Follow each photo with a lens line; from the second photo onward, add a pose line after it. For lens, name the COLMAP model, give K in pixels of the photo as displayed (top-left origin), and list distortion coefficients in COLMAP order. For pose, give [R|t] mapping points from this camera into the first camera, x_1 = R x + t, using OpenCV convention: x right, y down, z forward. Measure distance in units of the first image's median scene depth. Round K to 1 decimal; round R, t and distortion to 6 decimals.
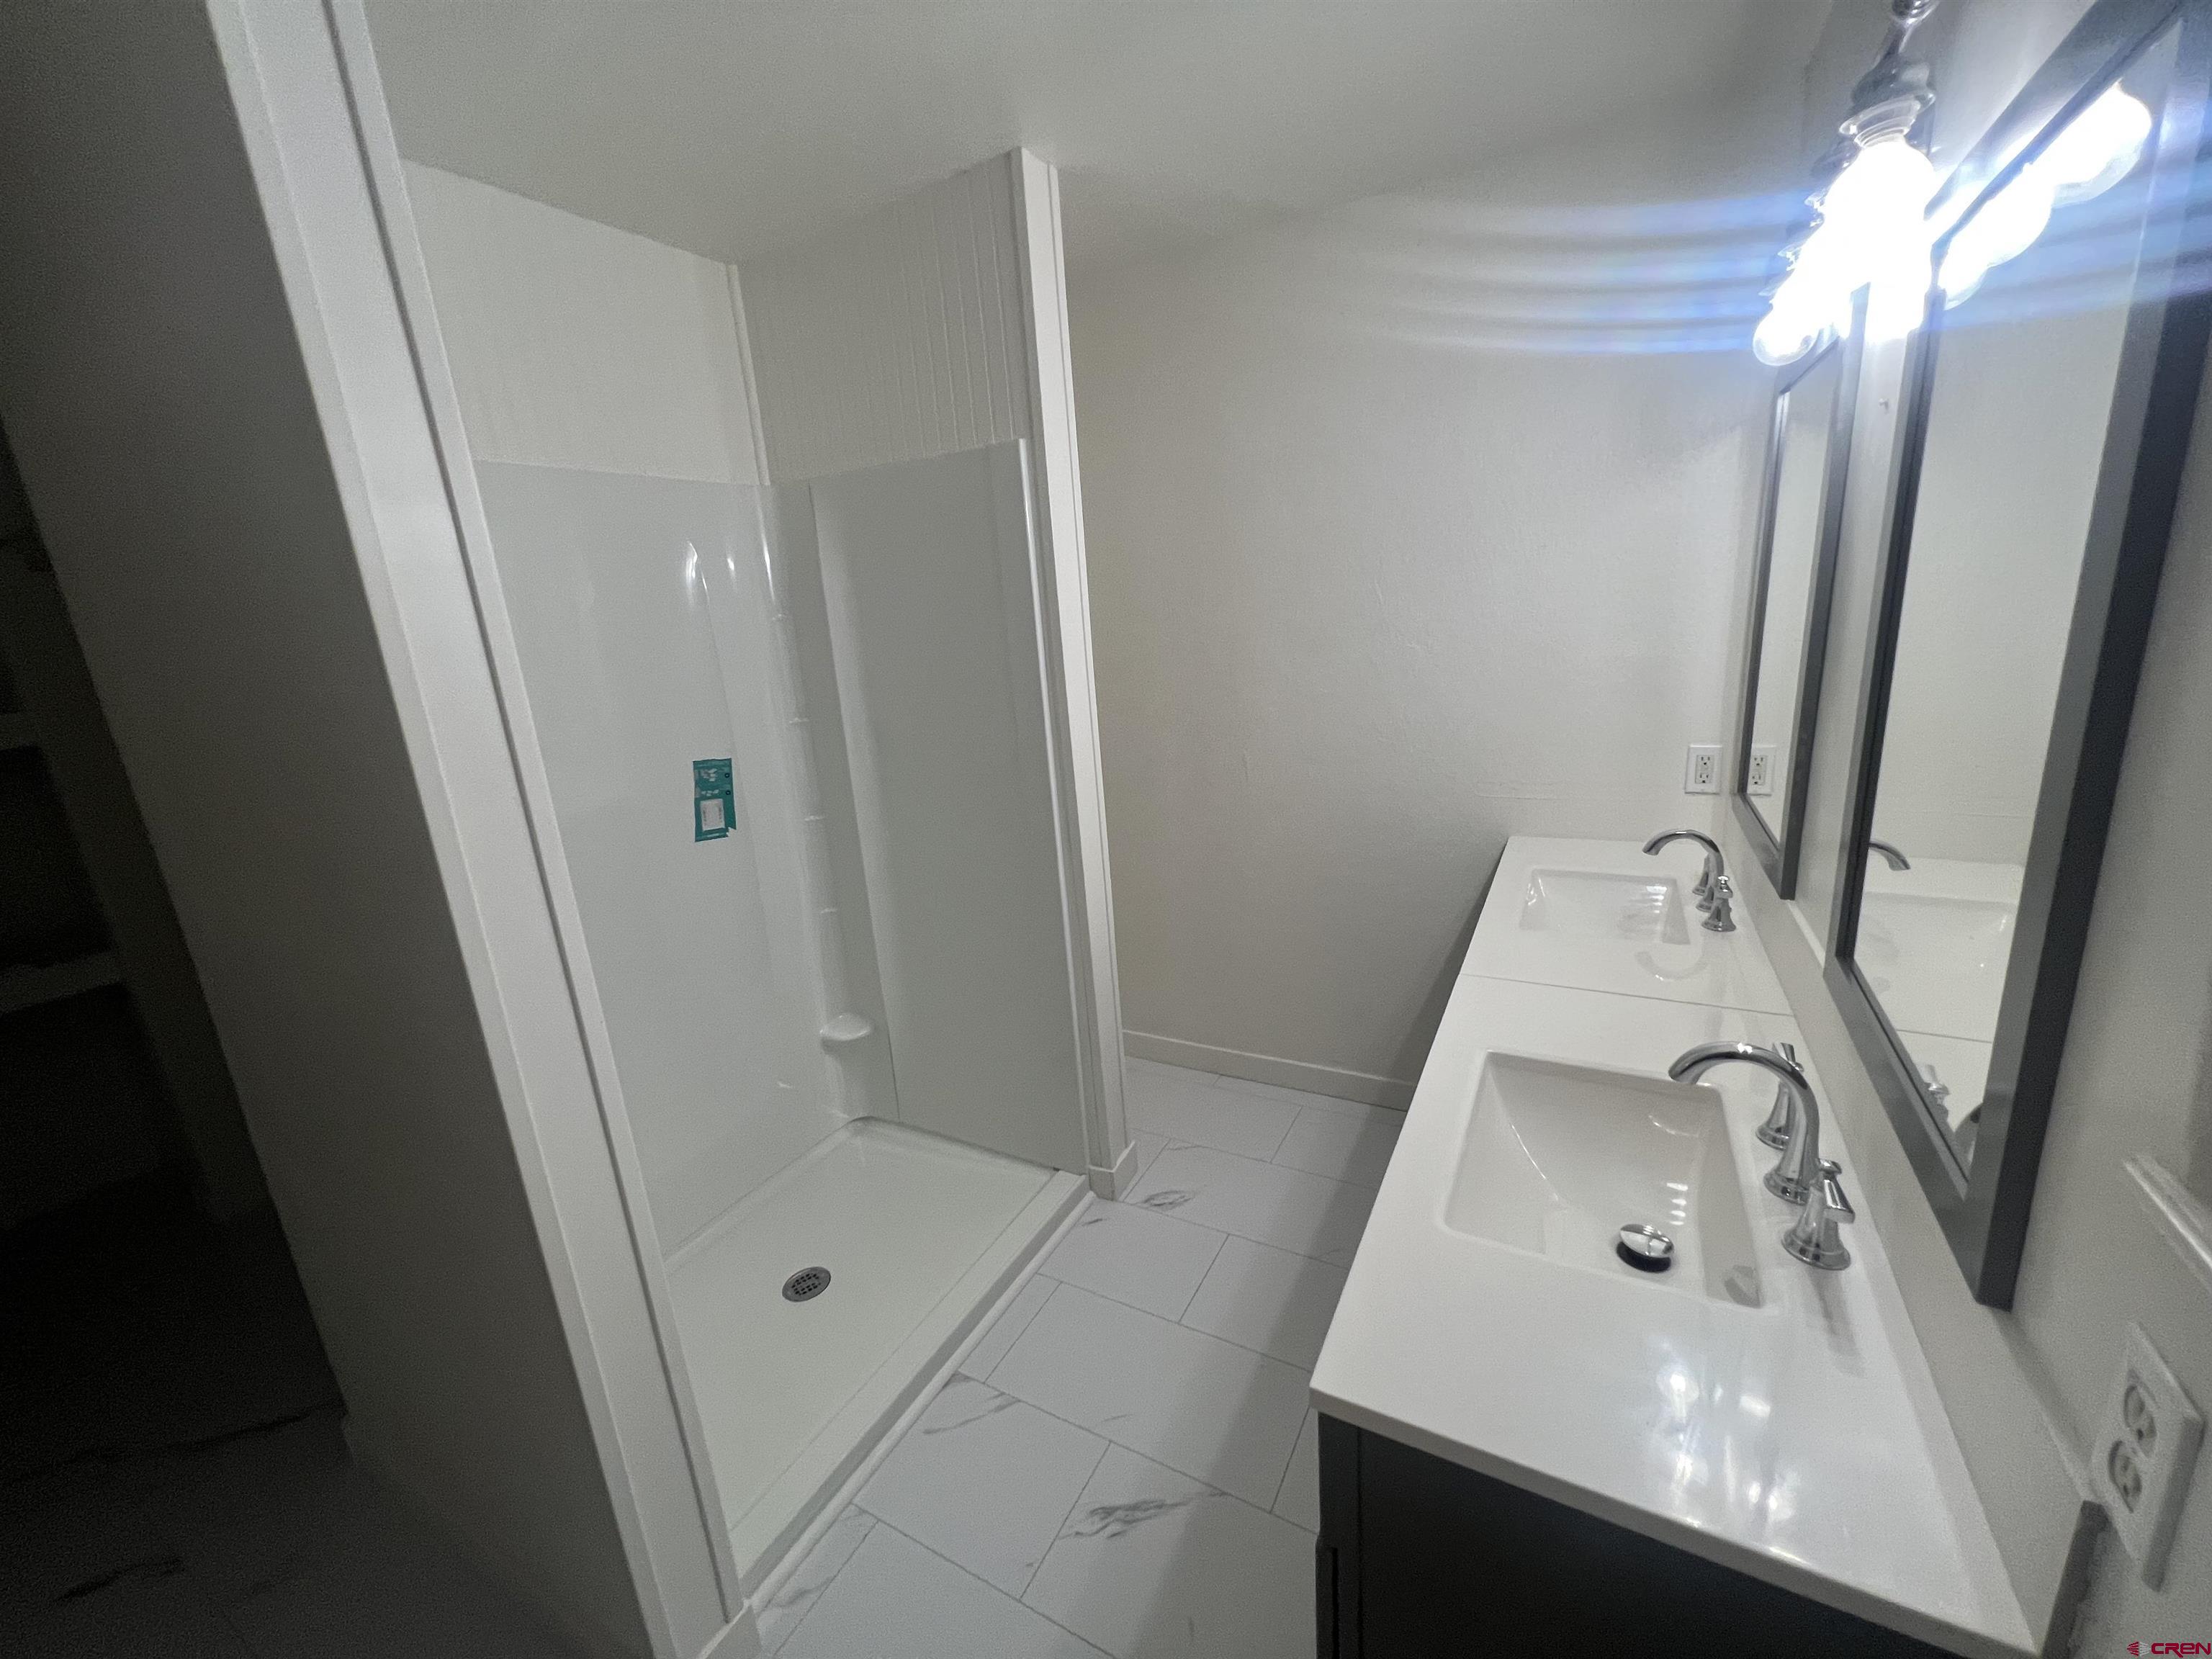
lens RADIAL K [[887.9, 0, 1106.0], [0, 887.9, 829.5], [0, 0, 1]] dist [0.002257, 0.000481]
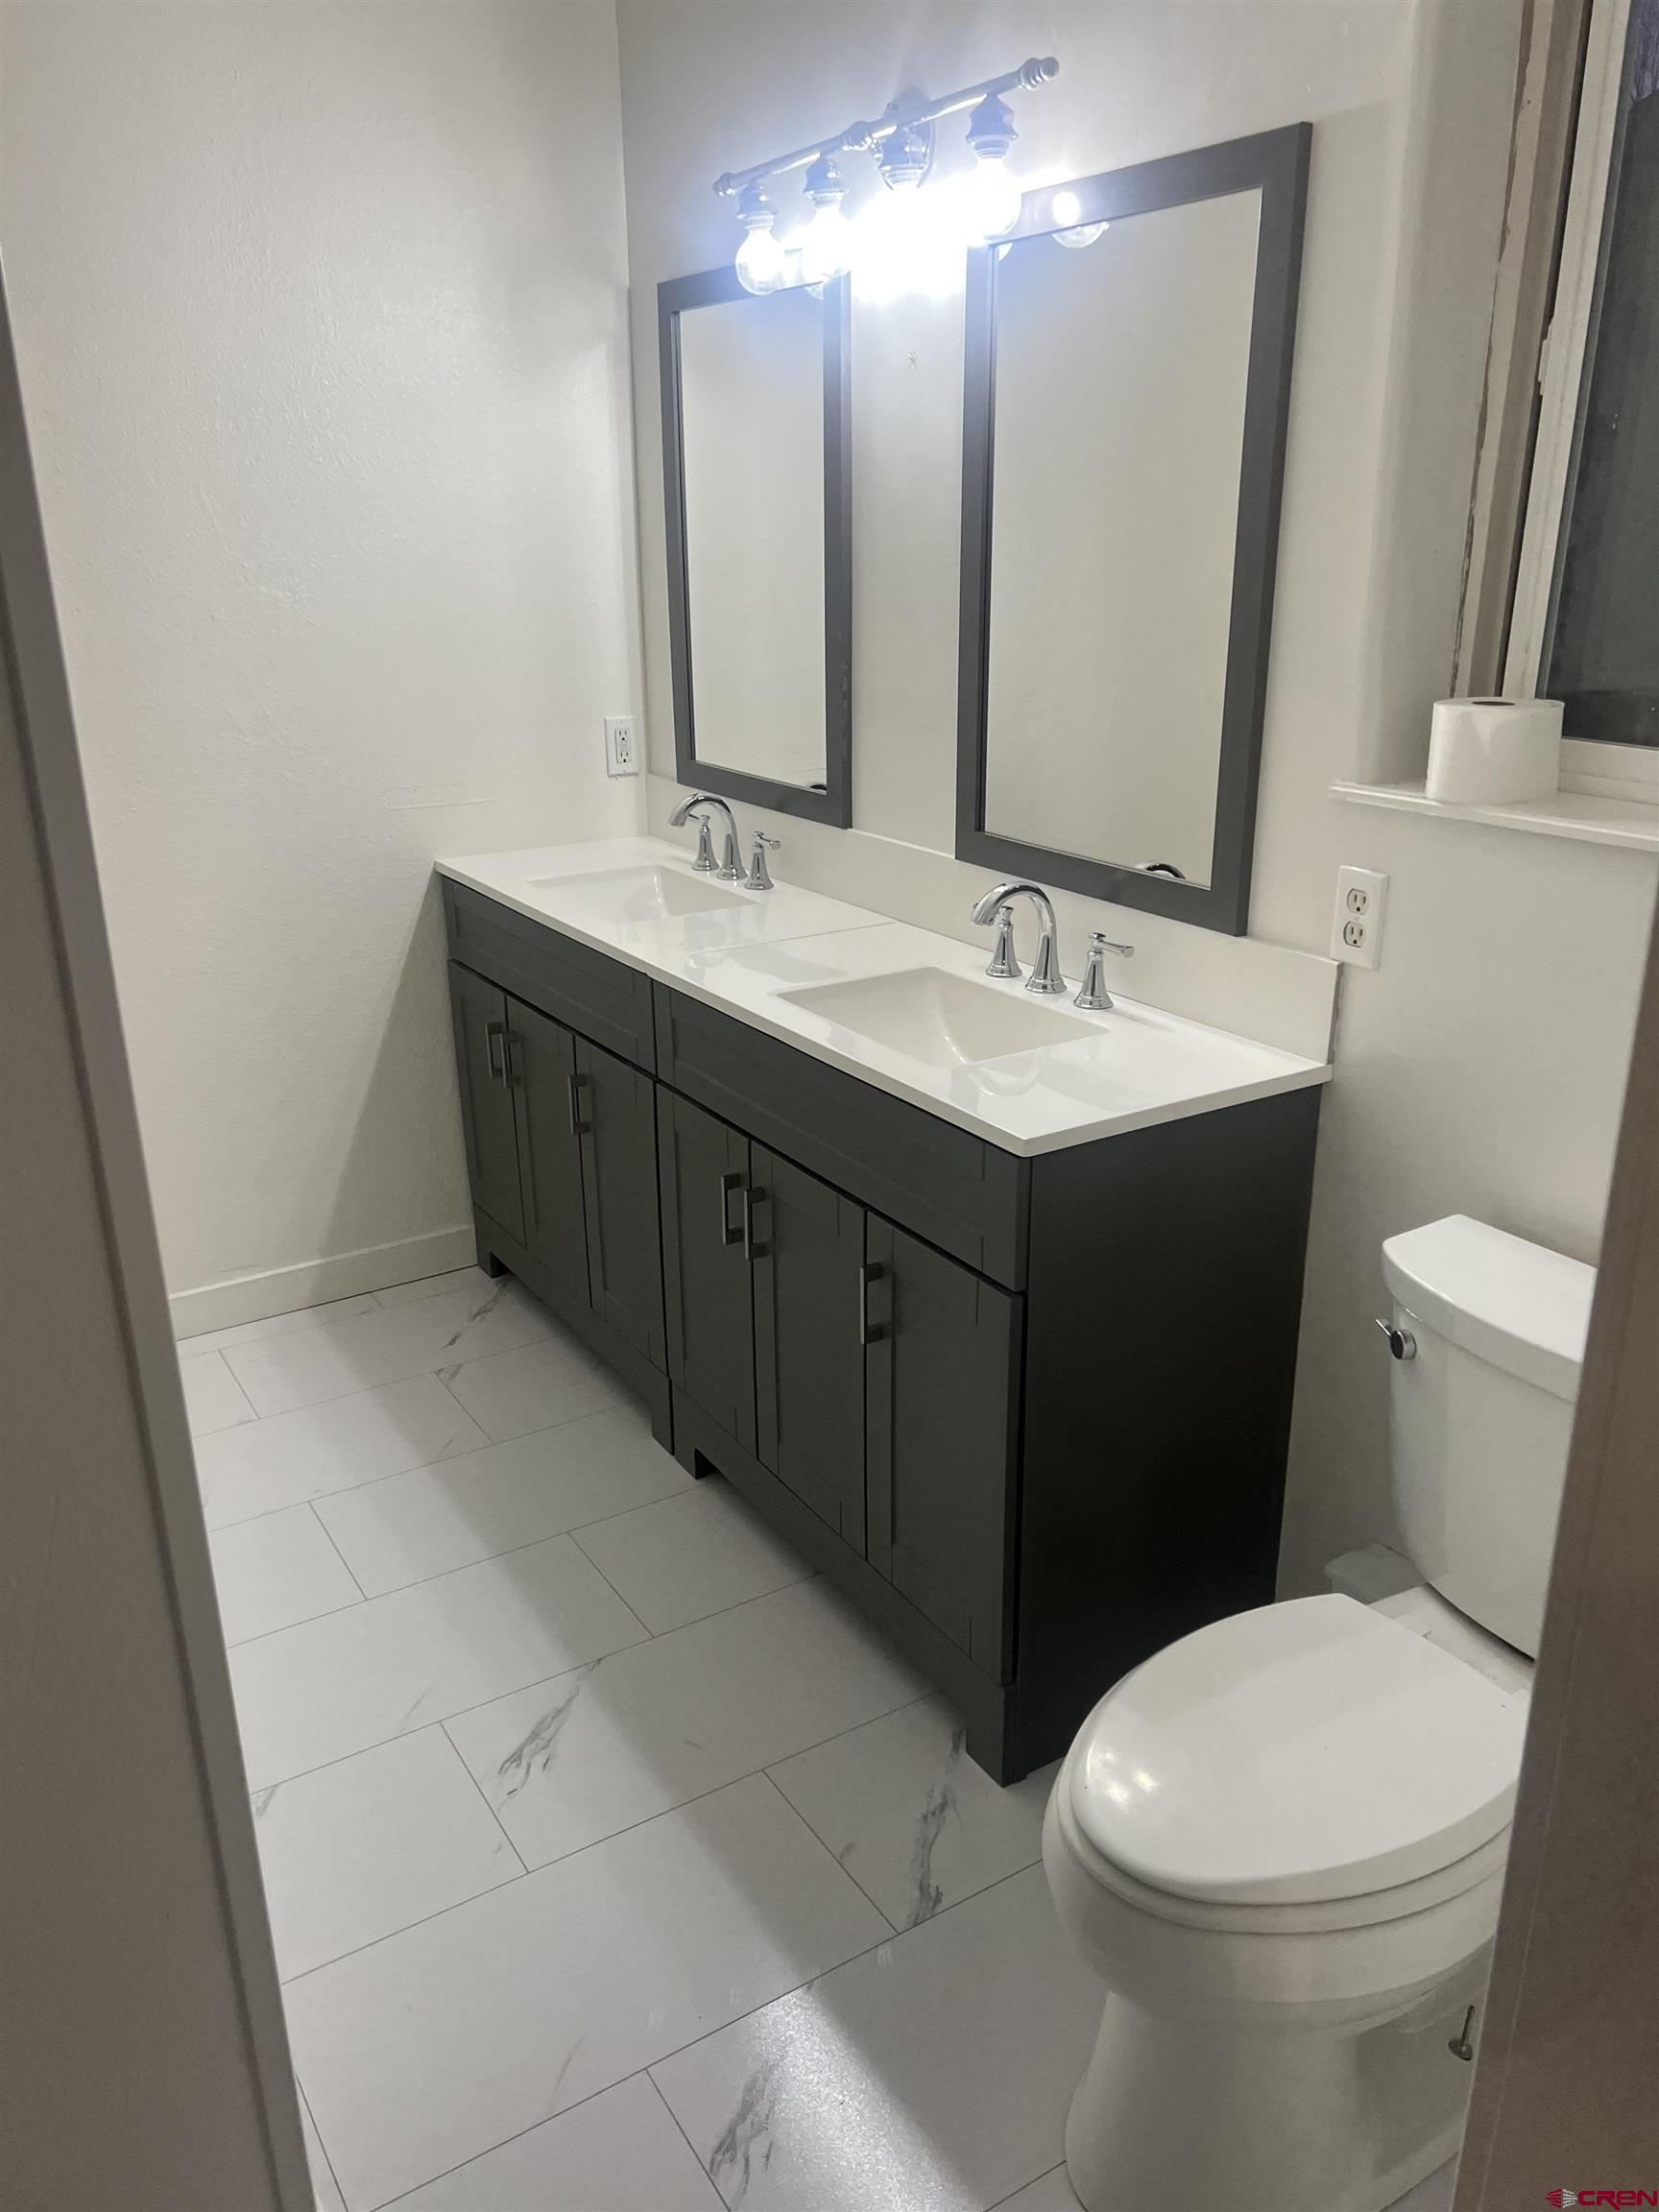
lens RADIAL K [[1663.2, 0, 829.5], [0, 1663.2, 1106.0], [0, 0, 1]] dist [0.052741, -0.000313]
pose [[0.491736, -0.226842, 0.840677, -0.681079], [0.196478, 0.969476, 0.146671, 0.074269], [-0.848288, 0.093051, 0.521296, 0.011671]]
